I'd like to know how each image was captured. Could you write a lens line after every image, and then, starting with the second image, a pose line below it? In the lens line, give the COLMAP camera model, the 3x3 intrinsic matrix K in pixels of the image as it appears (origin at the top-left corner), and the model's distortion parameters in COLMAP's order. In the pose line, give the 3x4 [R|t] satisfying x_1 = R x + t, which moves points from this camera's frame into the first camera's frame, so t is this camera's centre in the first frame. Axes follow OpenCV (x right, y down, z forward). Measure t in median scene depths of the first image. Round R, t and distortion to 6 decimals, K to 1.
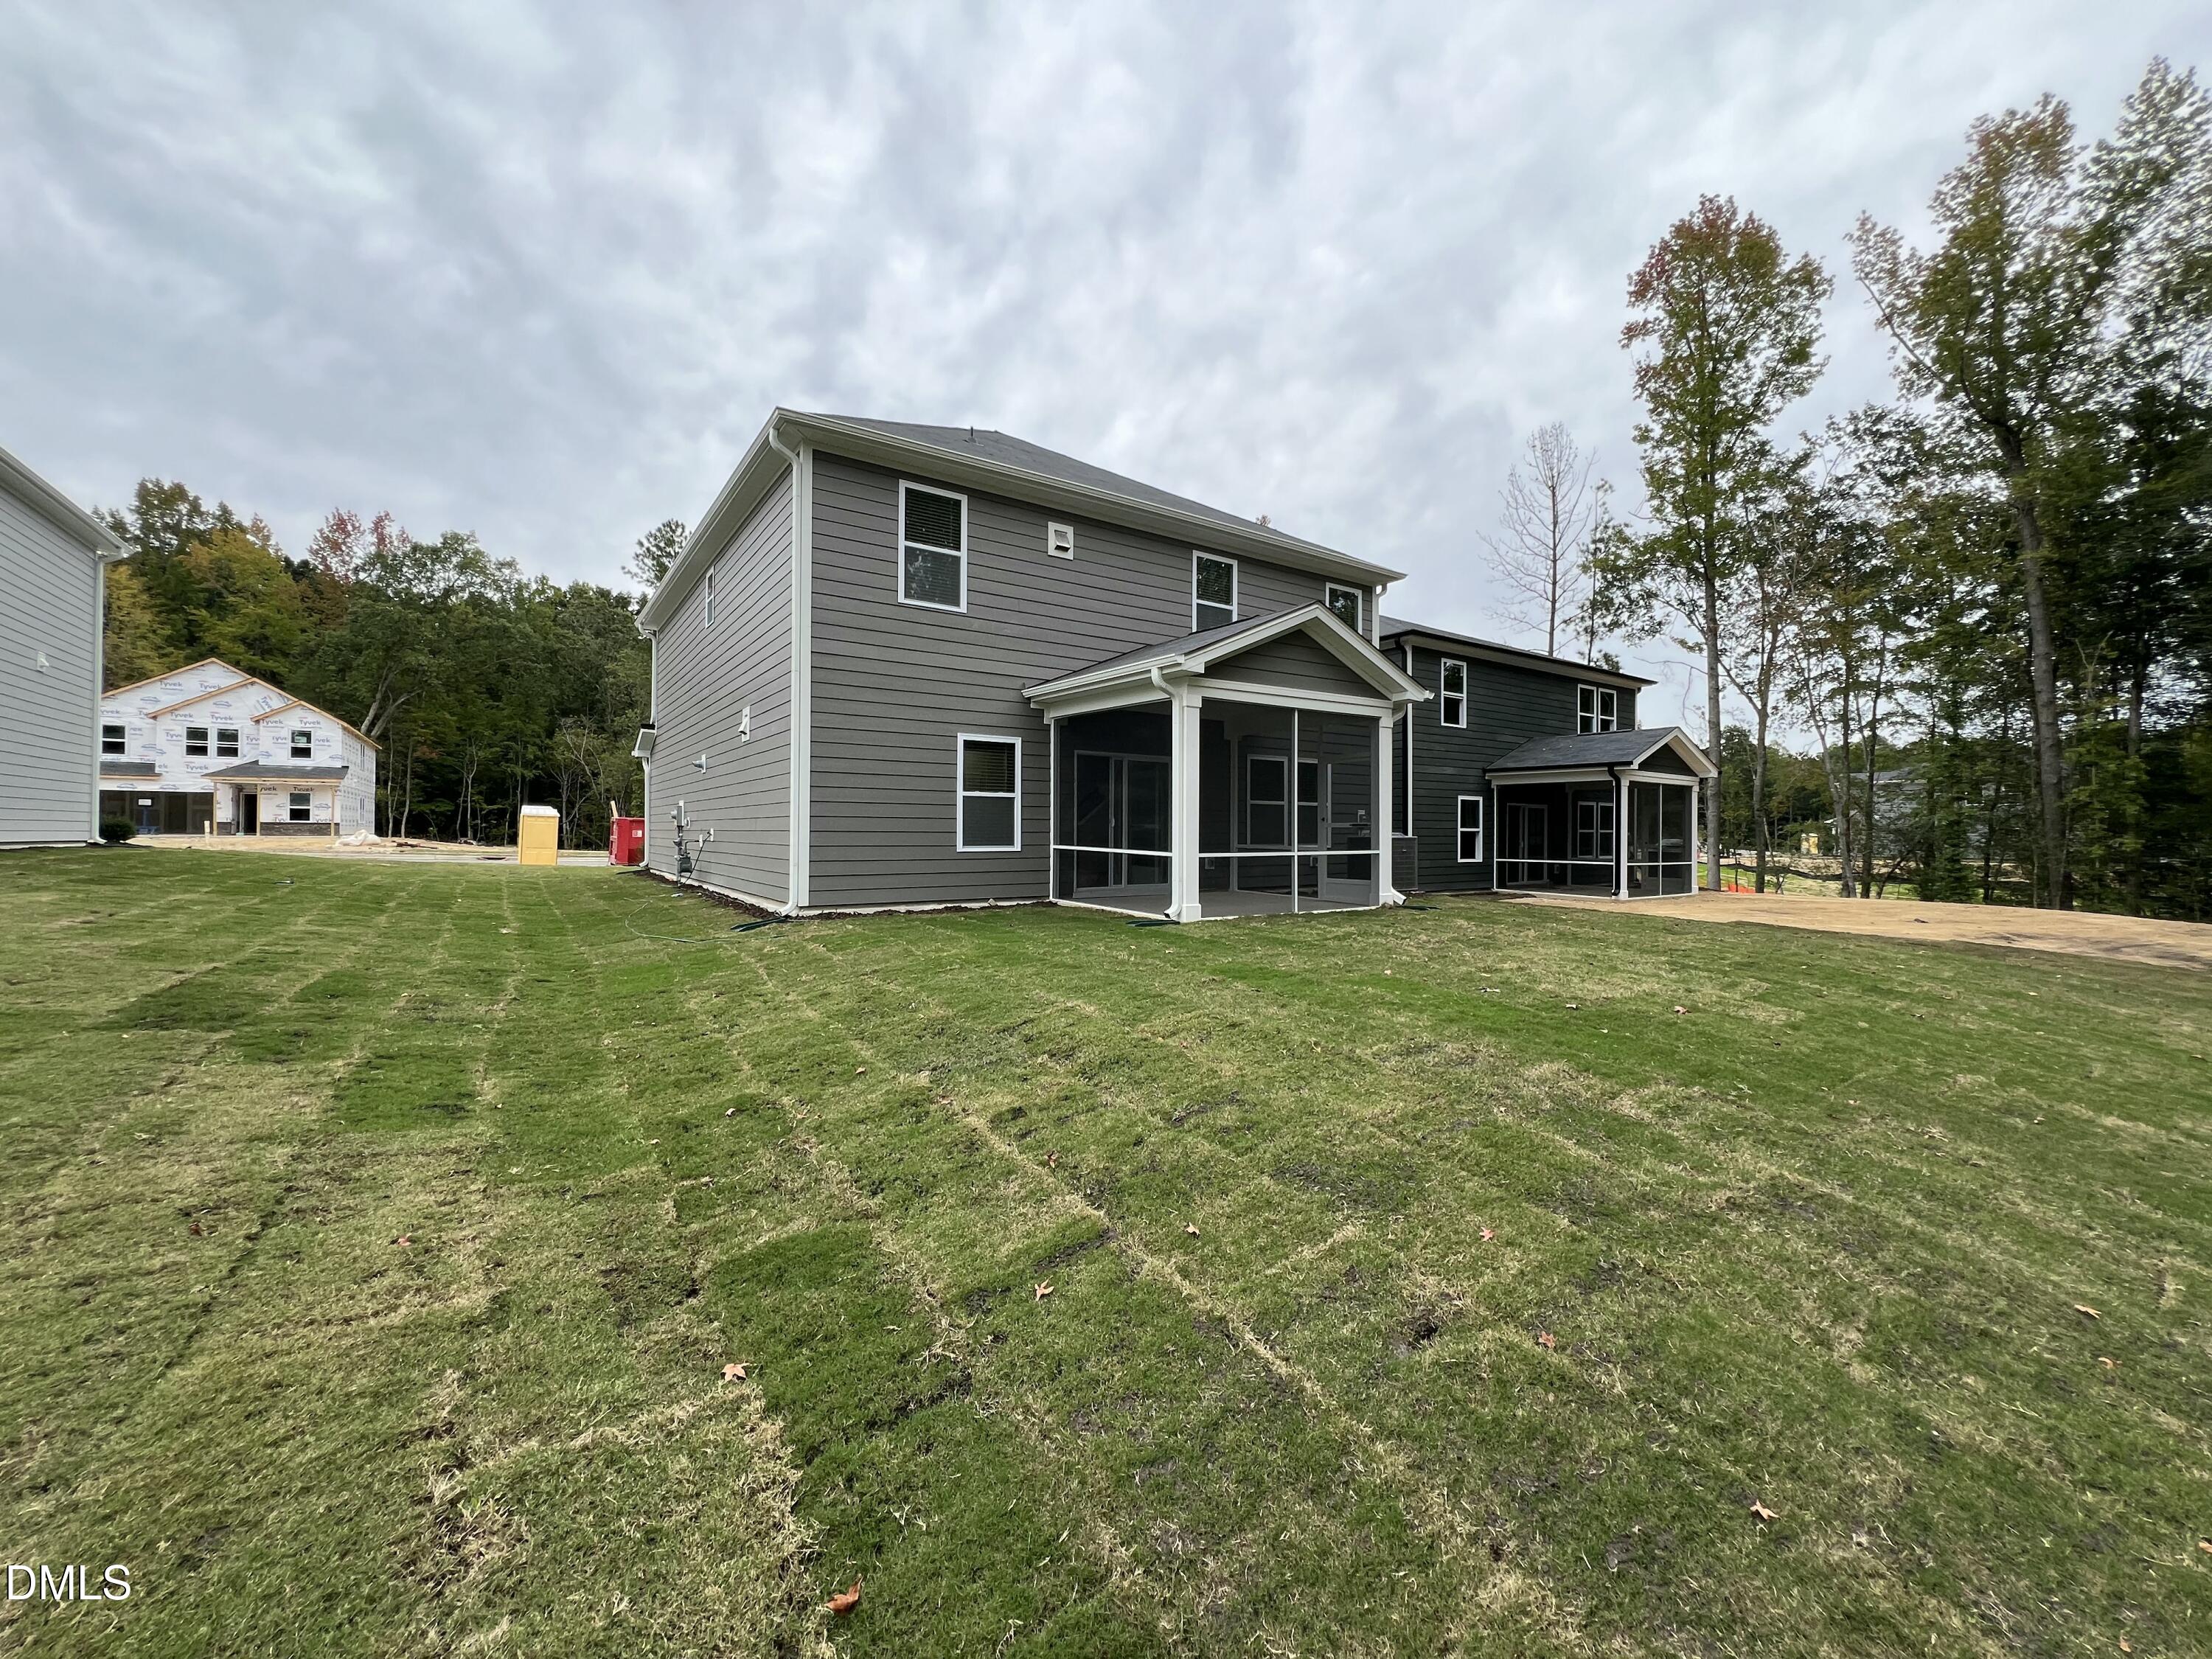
lens RADIAL K [[879.2, 0, 1106.0], [0, 879.2, 829.5], [0, 0, 1]] dist [0.000237, -0.000055]
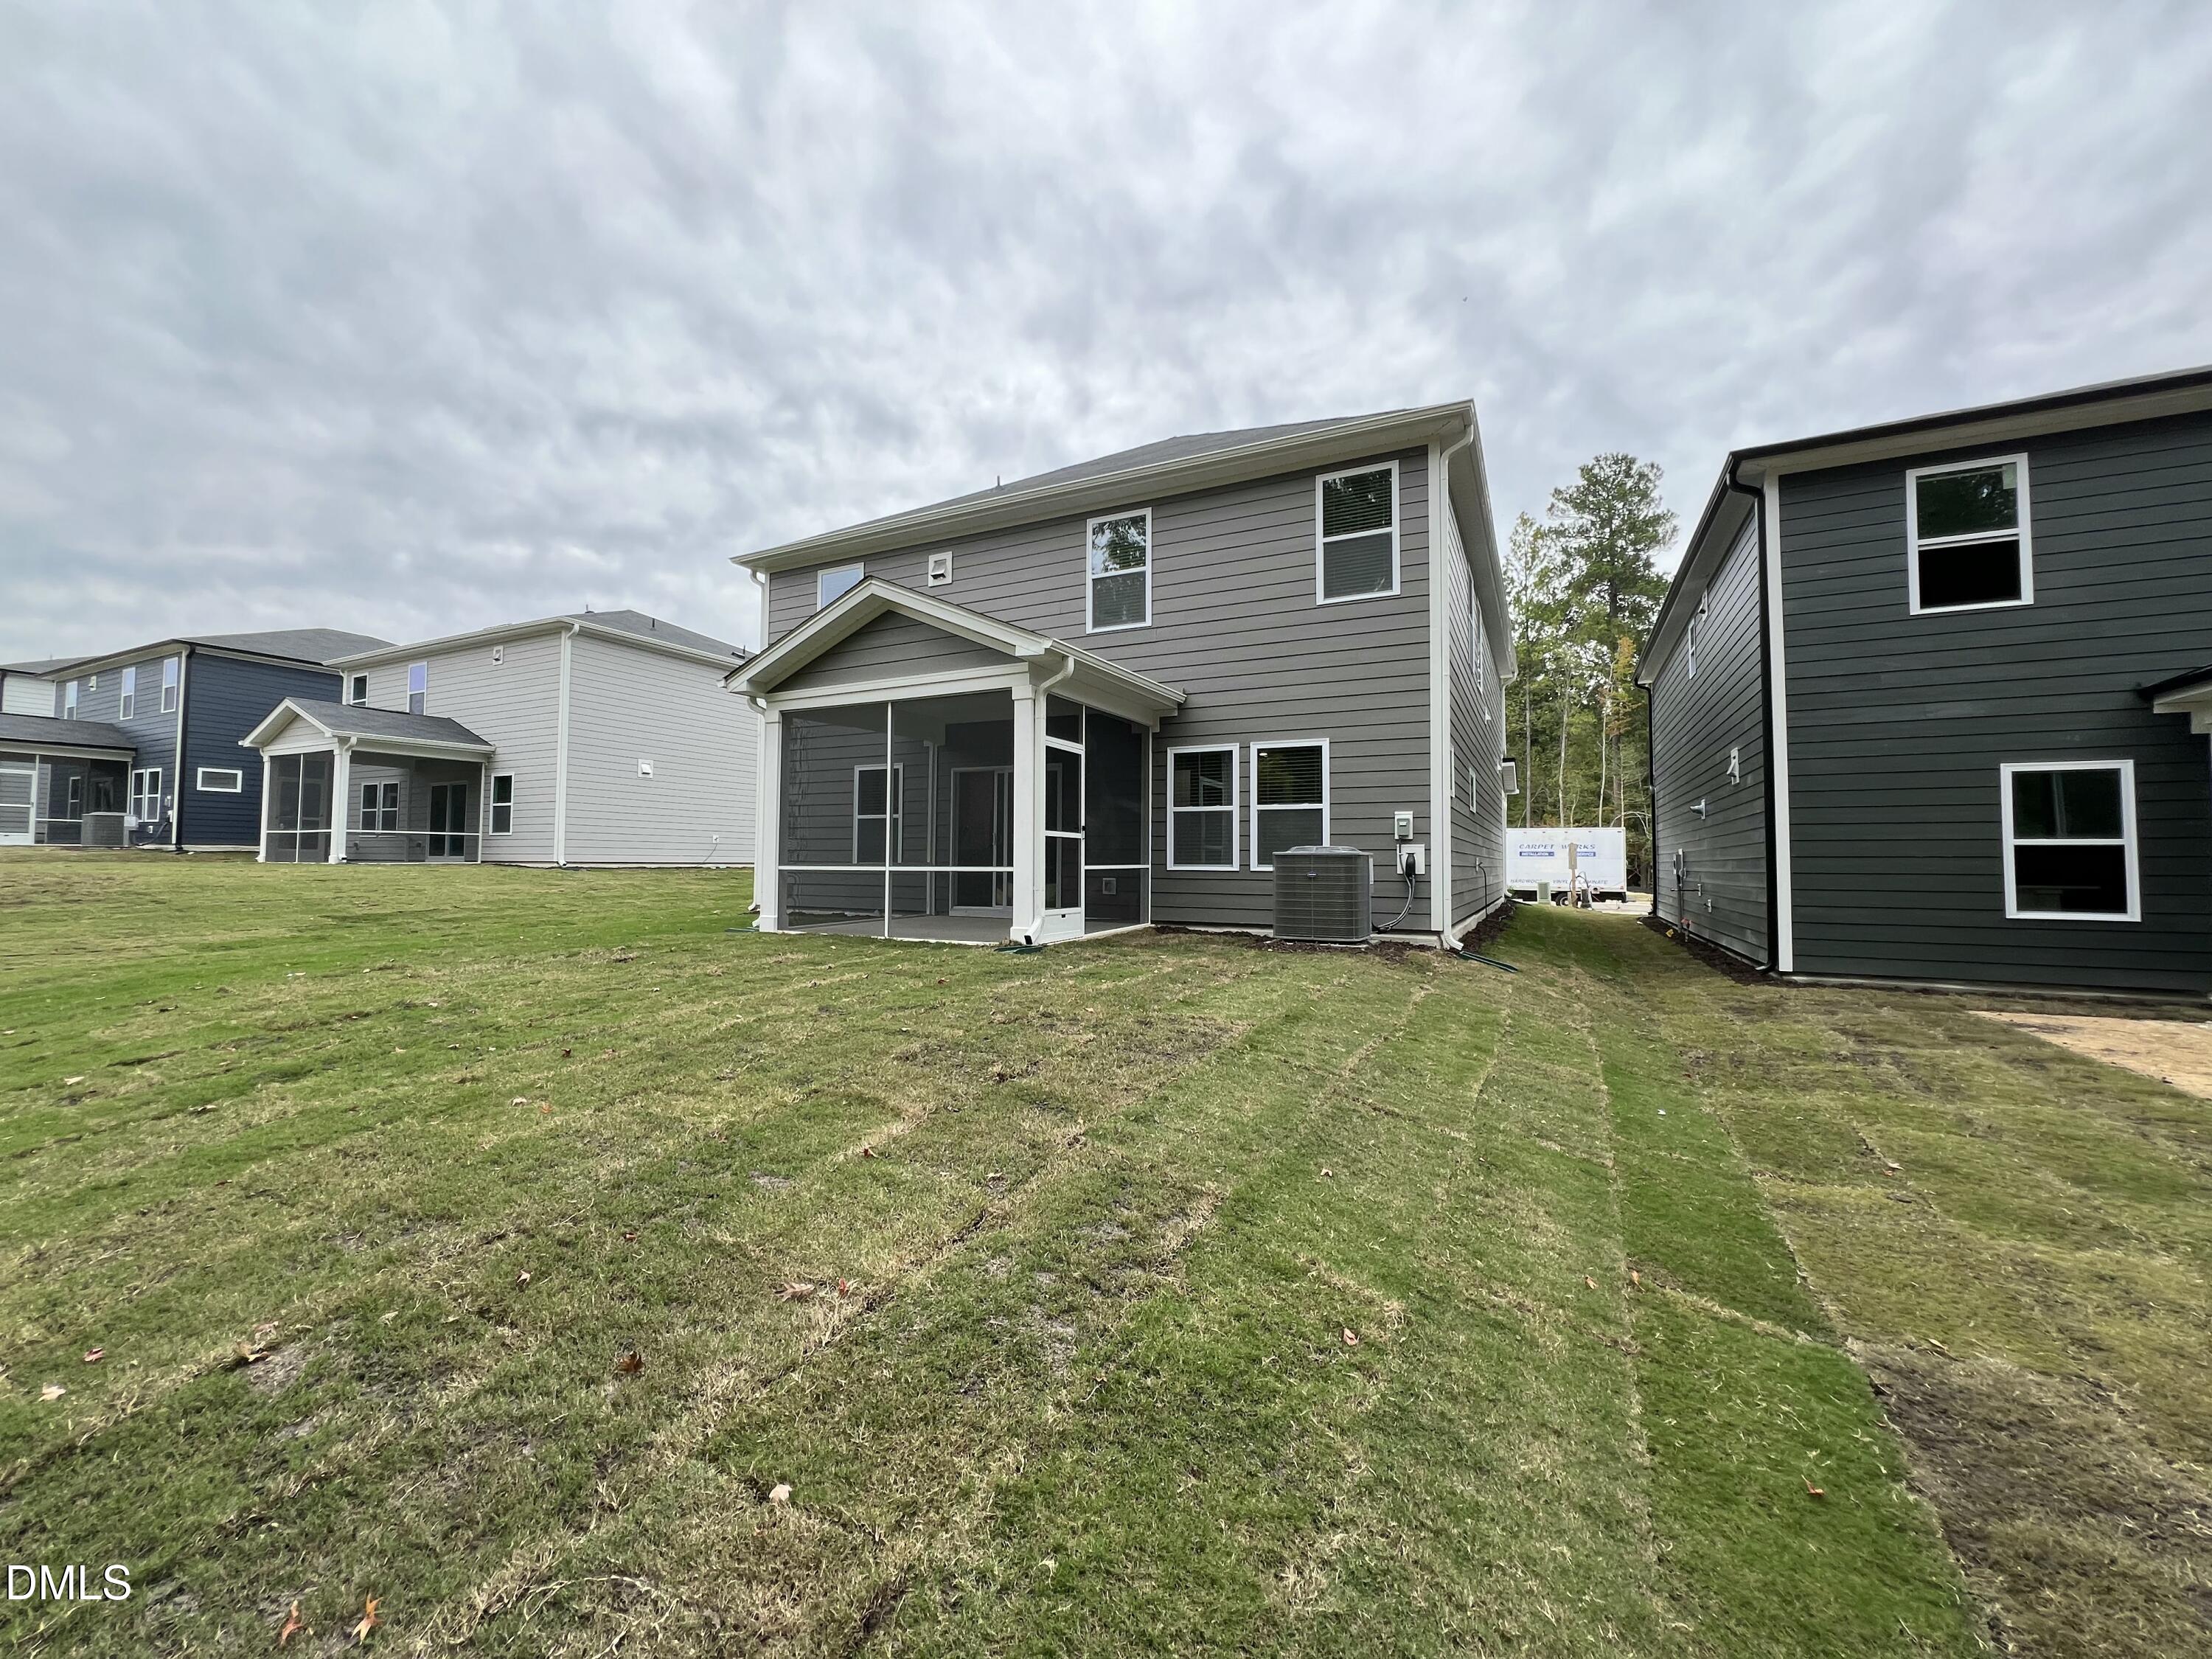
lens RADIAL K [[879.2, 0, 1106.0], [0, 879.2, 829.5], [0, 0, 1]] dist [0.000237, -0.000055]
pose [[0.483764, -0.034046, -0.874536, 0.898211], [-0.001675, 0.999205, -0.039826, 0.018792], [0.875197, 0.020731, 0.483322, 0.646452]]
